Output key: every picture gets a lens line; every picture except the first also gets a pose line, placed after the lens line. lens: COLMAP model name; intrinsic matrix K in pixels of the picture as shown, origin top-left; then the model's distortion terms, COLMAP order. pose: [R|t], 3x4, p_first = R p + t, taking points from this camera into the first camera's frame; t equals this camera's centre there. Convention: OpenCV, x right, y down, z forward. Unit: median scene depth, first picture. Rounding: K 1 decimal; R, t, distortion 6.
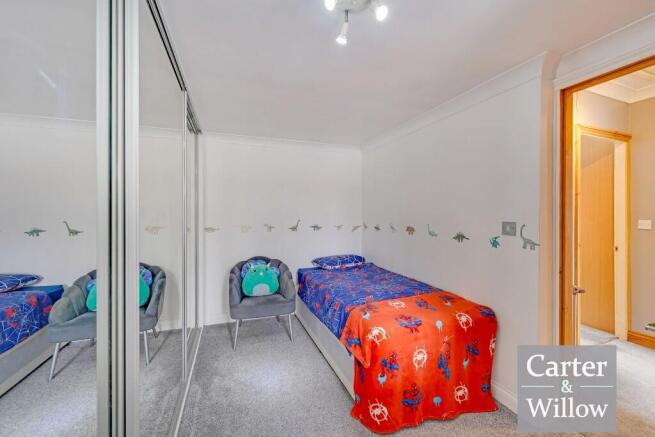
lens RADIAL K [[269.1, 0, 325.8], [0, 269.1, 216.5], [0, 0, 1]] dist [-0.000432, -0.000092]
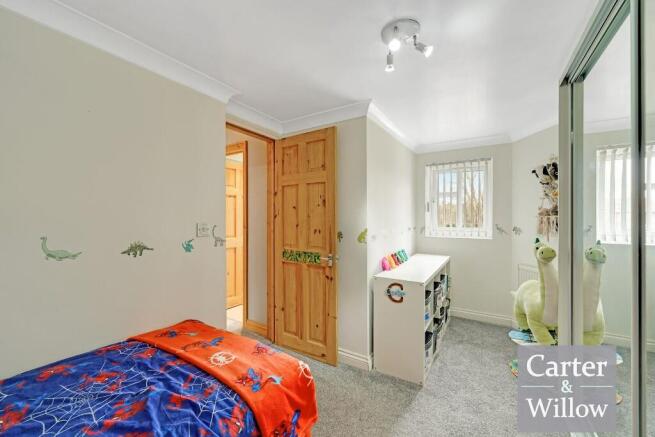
lens RADIAL K [[269.1, 0, 325.8], [0, 269.1, 216.5], [0, 0, 1]] dist [-0.000432, -0.000092]
pose [[-0.629274, -0.003590, 0.777175, -0.383615], [0.002642, 0.999974, 0.006759, -0.010898], [-0.777179, 0.006306, -0.629248, 1.230411]]
